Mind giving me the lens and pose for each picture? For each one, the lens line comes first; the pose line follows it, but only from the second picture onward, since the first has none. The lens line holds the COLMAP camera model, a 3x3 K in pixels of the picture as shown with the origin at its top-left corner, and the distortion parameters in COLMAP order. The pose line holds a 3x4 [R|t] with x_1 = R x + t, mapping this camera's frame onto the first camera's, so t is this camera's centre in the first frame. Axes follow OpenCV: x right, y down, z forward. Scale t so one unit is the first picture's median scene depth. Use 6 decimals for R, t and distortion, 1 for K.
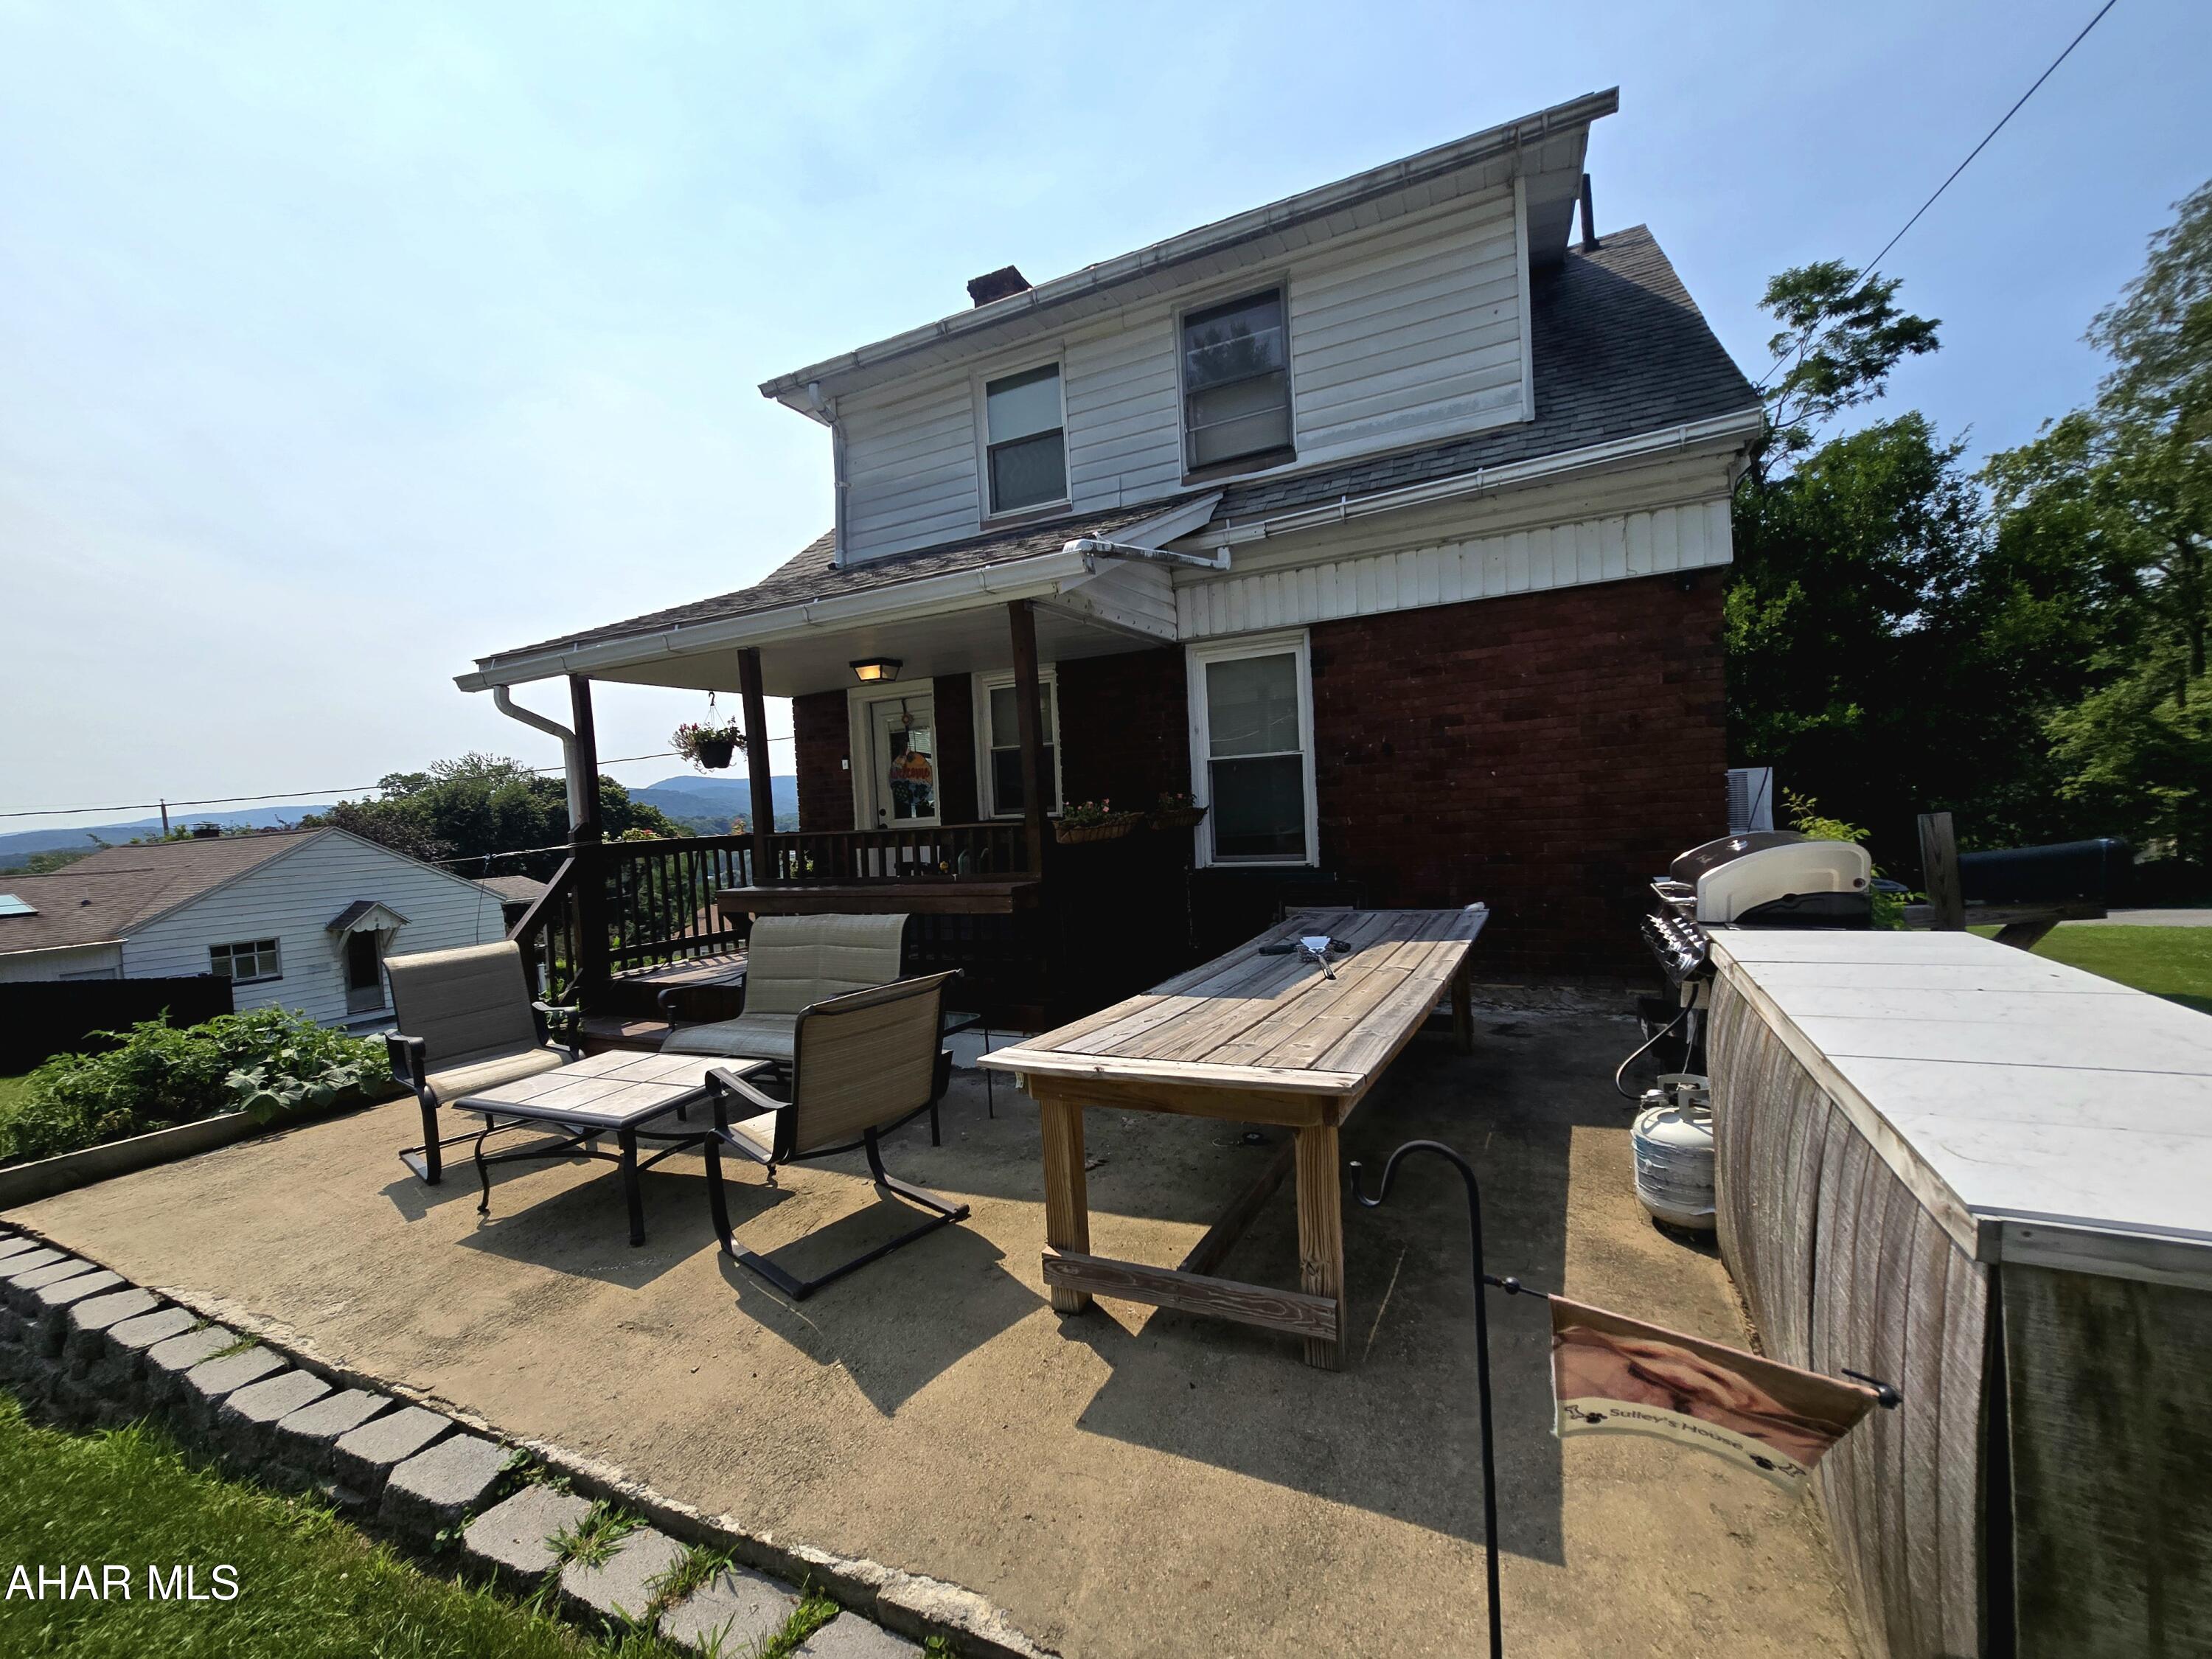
lens RADIAL K [[896.1, 0, 1114.2], [0, 896.1, 827.9], [0, 0, 1]] dist [-0.001968, -0.000478]
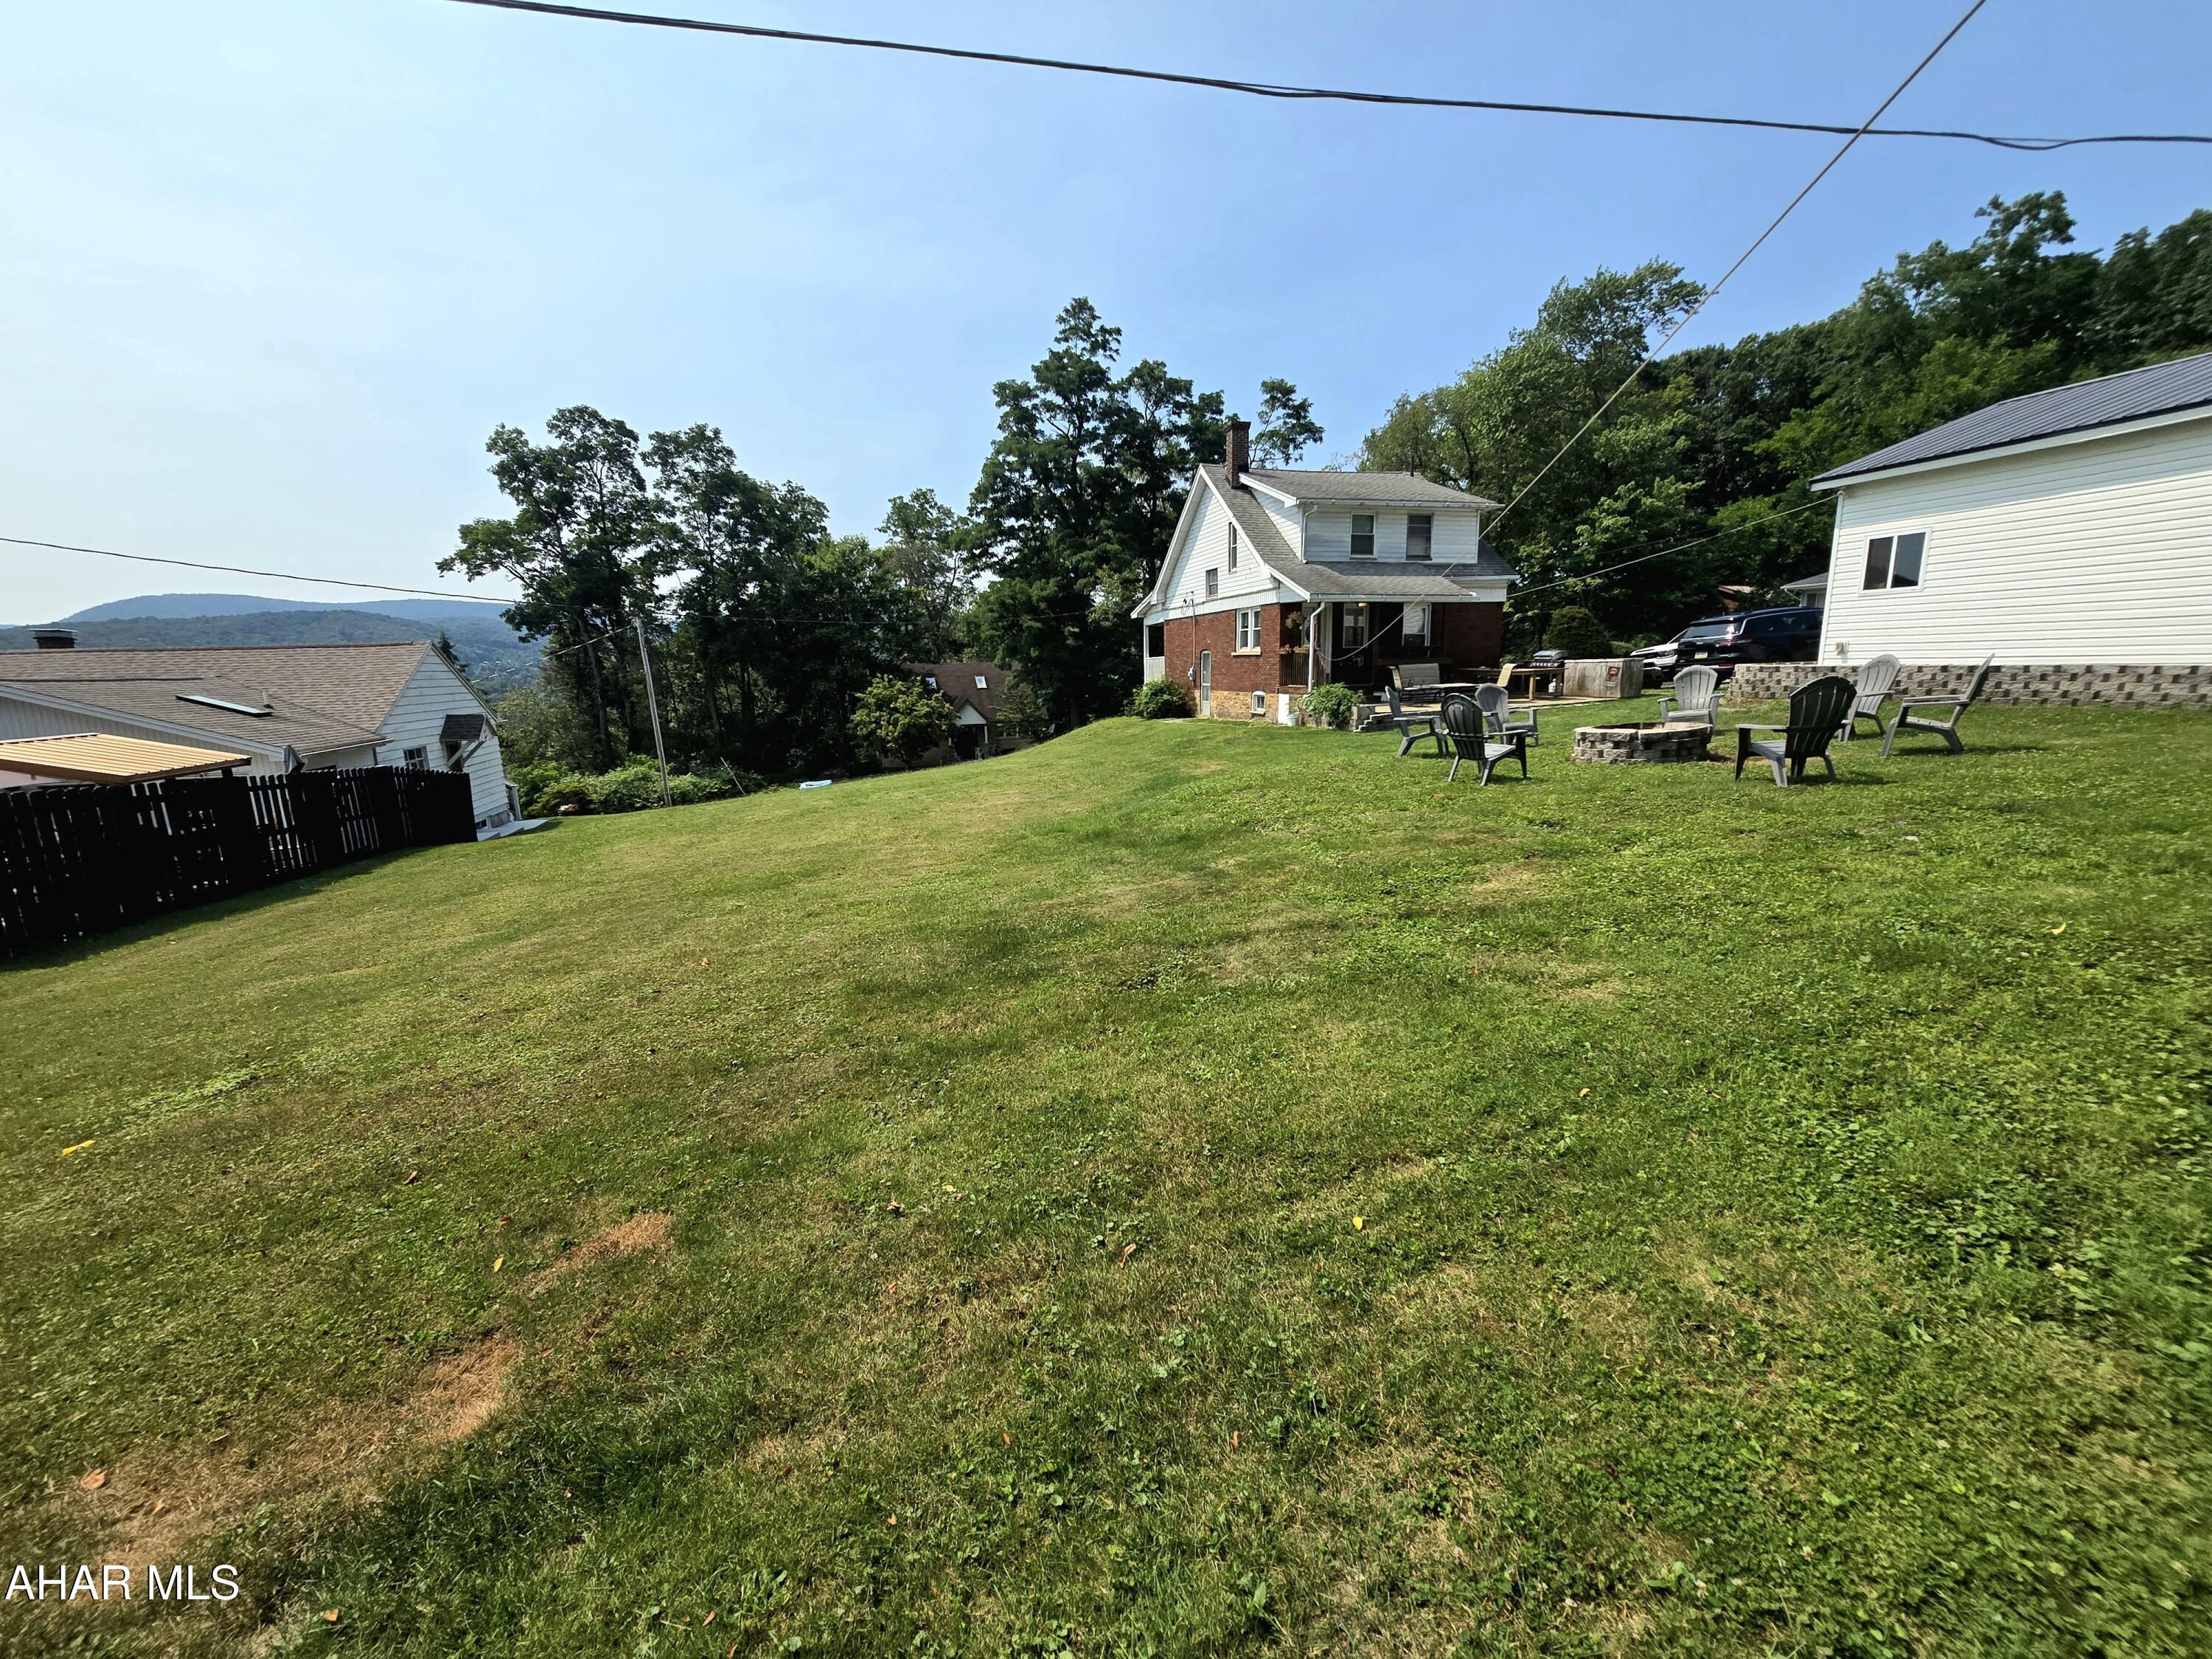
lens RADIAL K [[896.1, 0, 1114.2], [0, 896.1, 827.9], [0, 0, 1]] dist [-0.001968, -0.000478]
pose [[0.745788, -0.083679, 0.660907, -3.706377], [-0.005693, 0.991243, 0.131928, 0.270427], [-0.666159, -0.102153, 0.738781, -1.187045]]
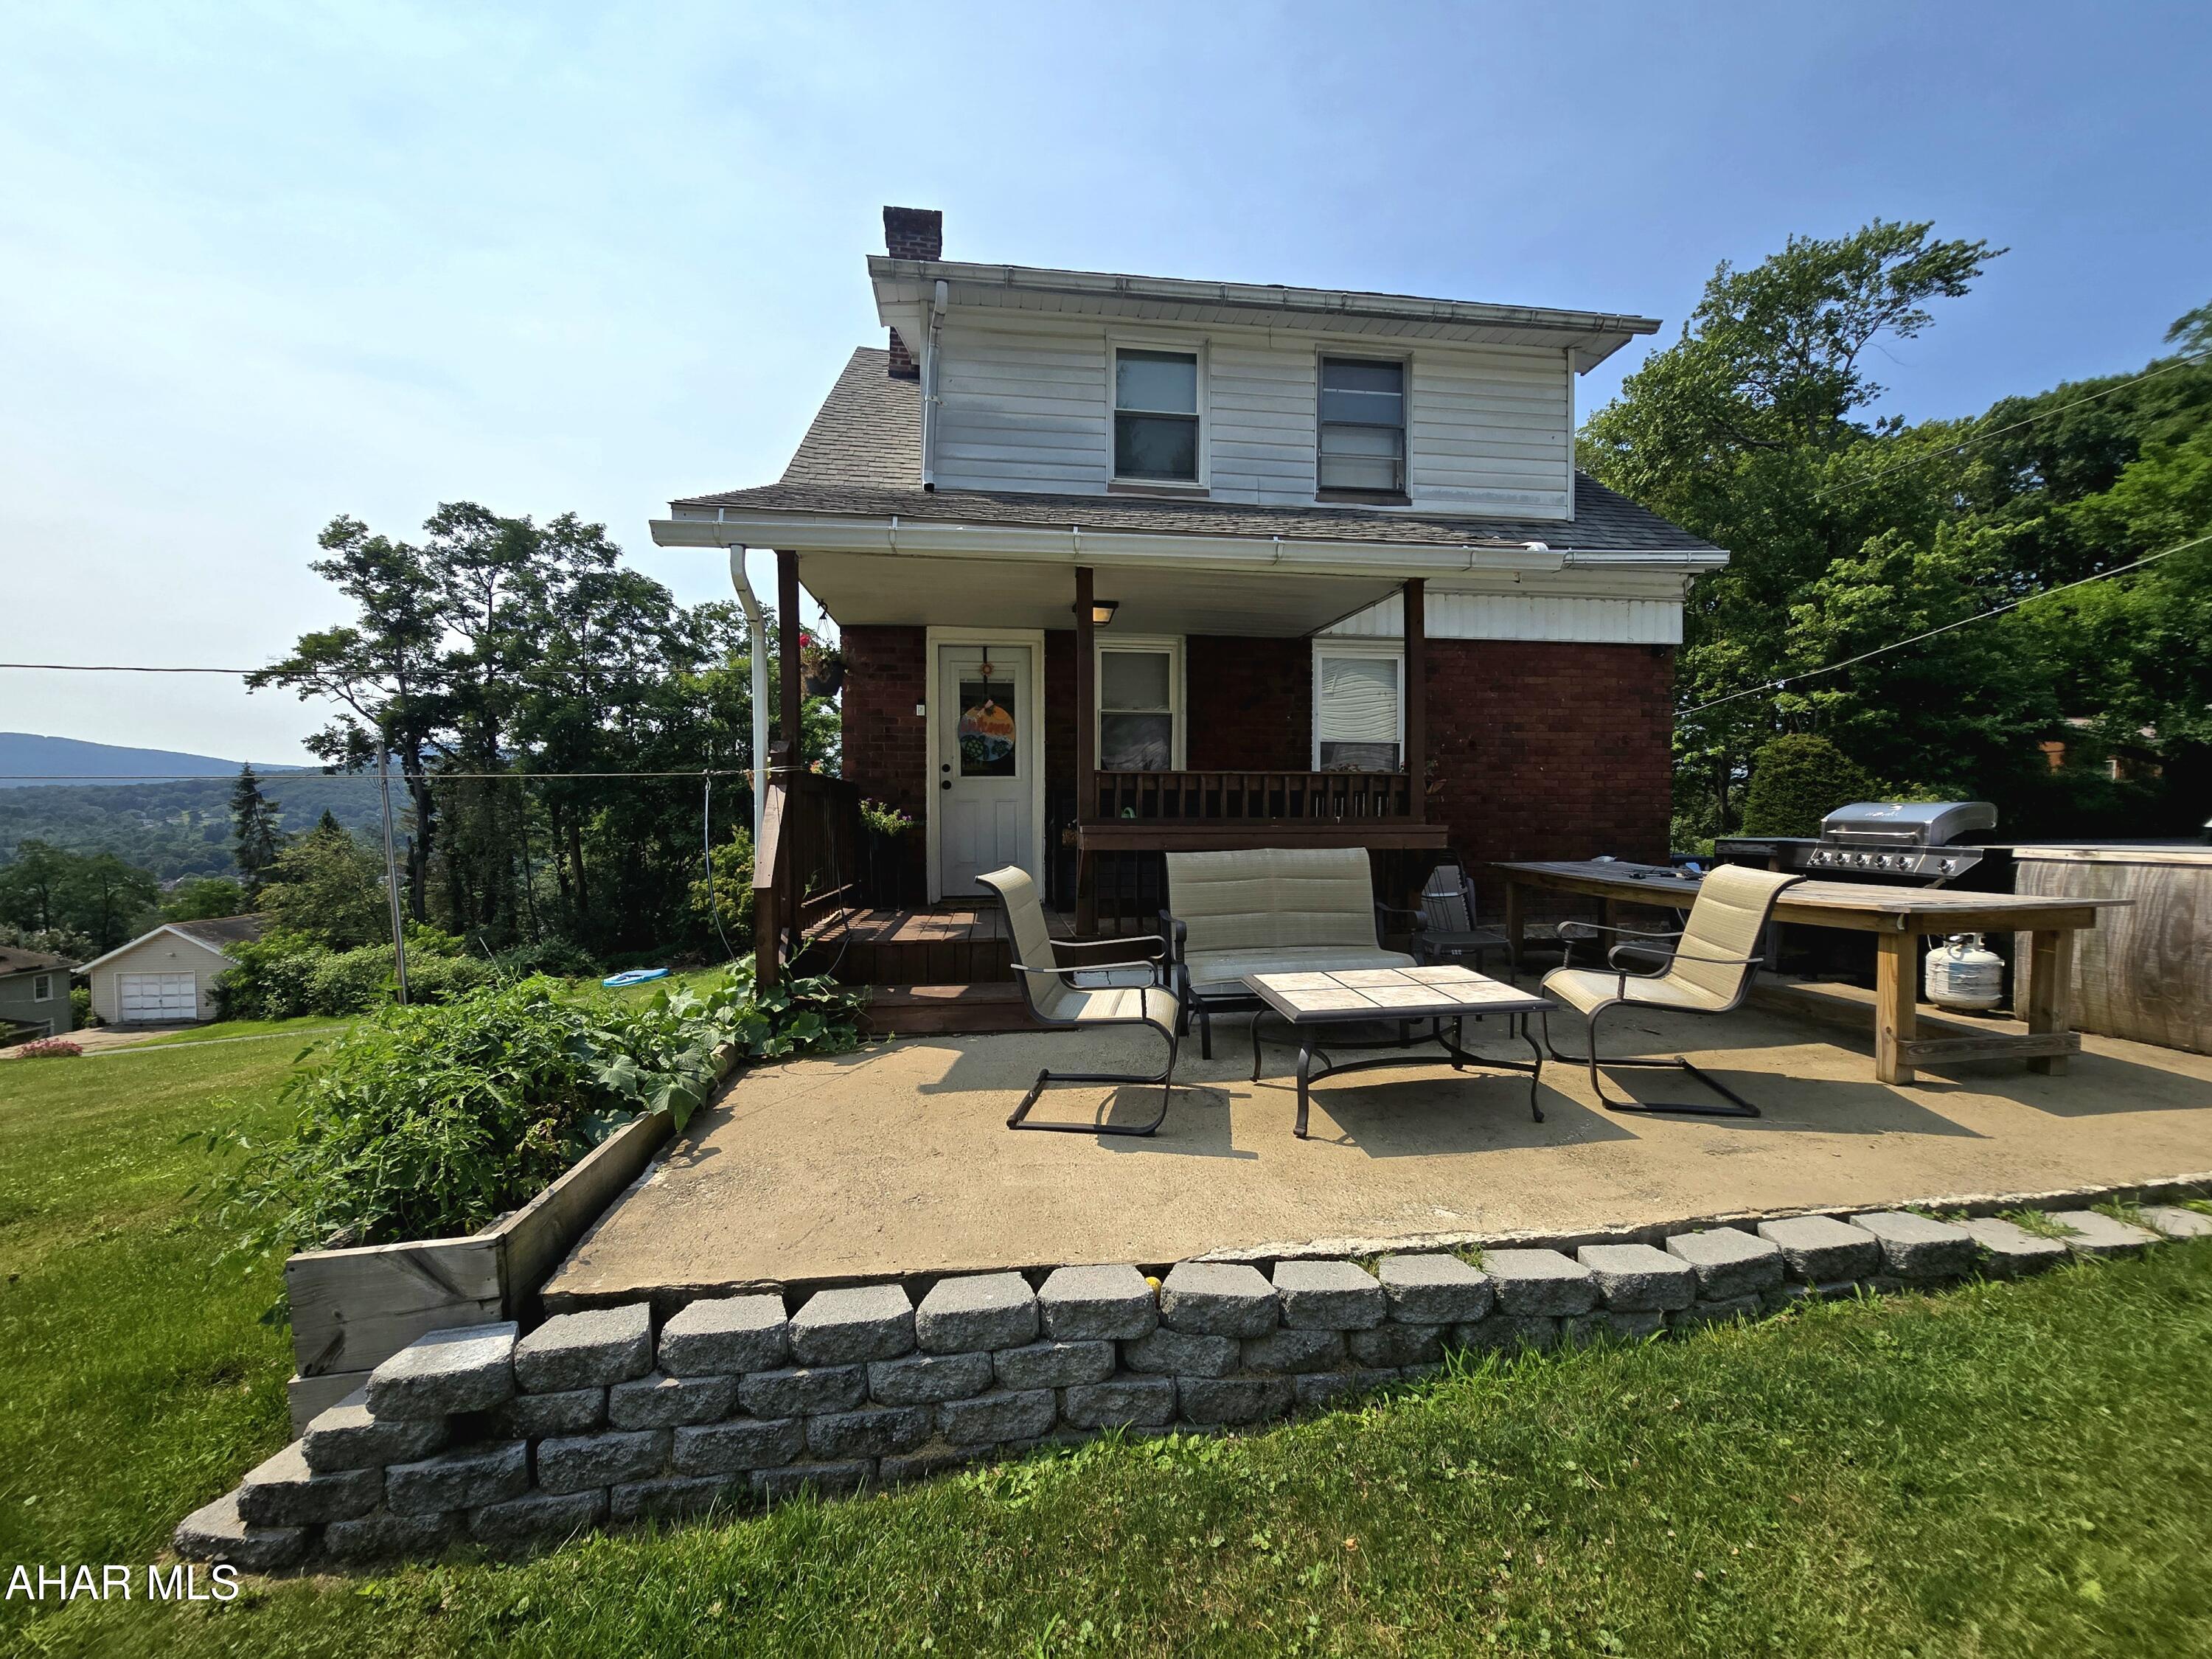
lens RADIAL K [[896.1, 0, 1114.2], [0, 896.1, 827.9], [0, 0, 1]] dist [-0.001968, -0.000478]
pose [[0.834569, 0.045009, 0.549062, -0.800661], [-0.032578, 0.998945, -0.032370, 0.087420], [-0.549940, 0.009127, 0.835155, 0.200359]]
